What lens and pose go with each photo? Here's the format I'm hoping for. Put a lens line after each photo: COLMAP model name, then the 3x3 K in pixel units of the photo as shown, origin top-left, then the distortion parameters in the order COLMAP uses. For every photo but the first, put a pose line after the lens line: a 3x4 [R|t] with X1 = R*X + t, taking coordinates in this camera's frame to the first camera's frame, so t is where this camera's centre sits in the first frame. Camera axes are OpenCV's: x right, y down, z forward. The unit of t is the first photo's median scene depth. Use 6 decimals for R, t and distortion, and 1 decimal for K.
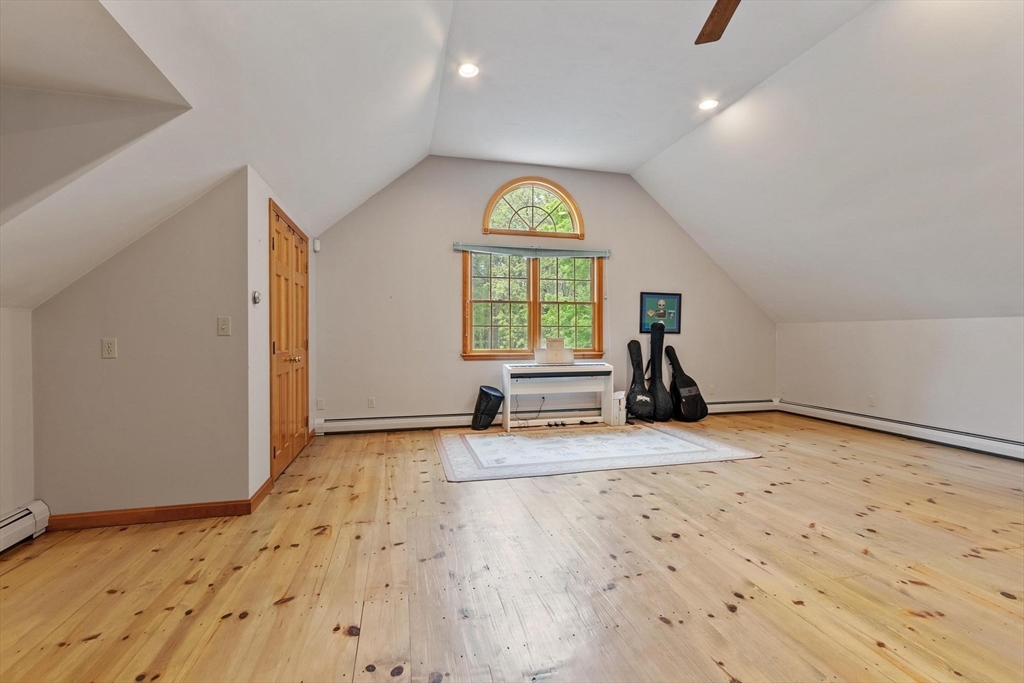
lens RADIAL K [[447.4, 0, 512.0], [0, 447.4, 341.5], [0, 0, 1]] dist [0.002668, -0.000092]
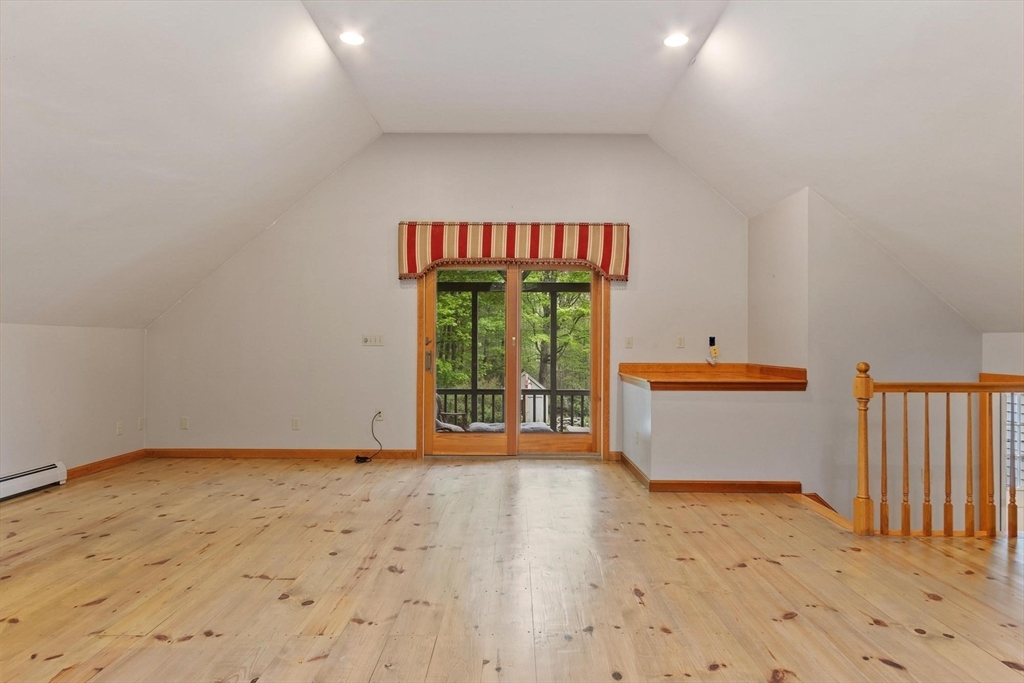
lens RADIAL K [[619.3, 0, 512.0], [0, 619.3, 341.5], [0, 0, 1]] dist [0.001084, 0.000171]
pose [[-0.968668, -0.005171, 0.248304, 0.268731], [-0.000902, 0.999850, 0.017307, -0.046167], [-0.248357, 0.016541, -0.968527, 1.949221]]
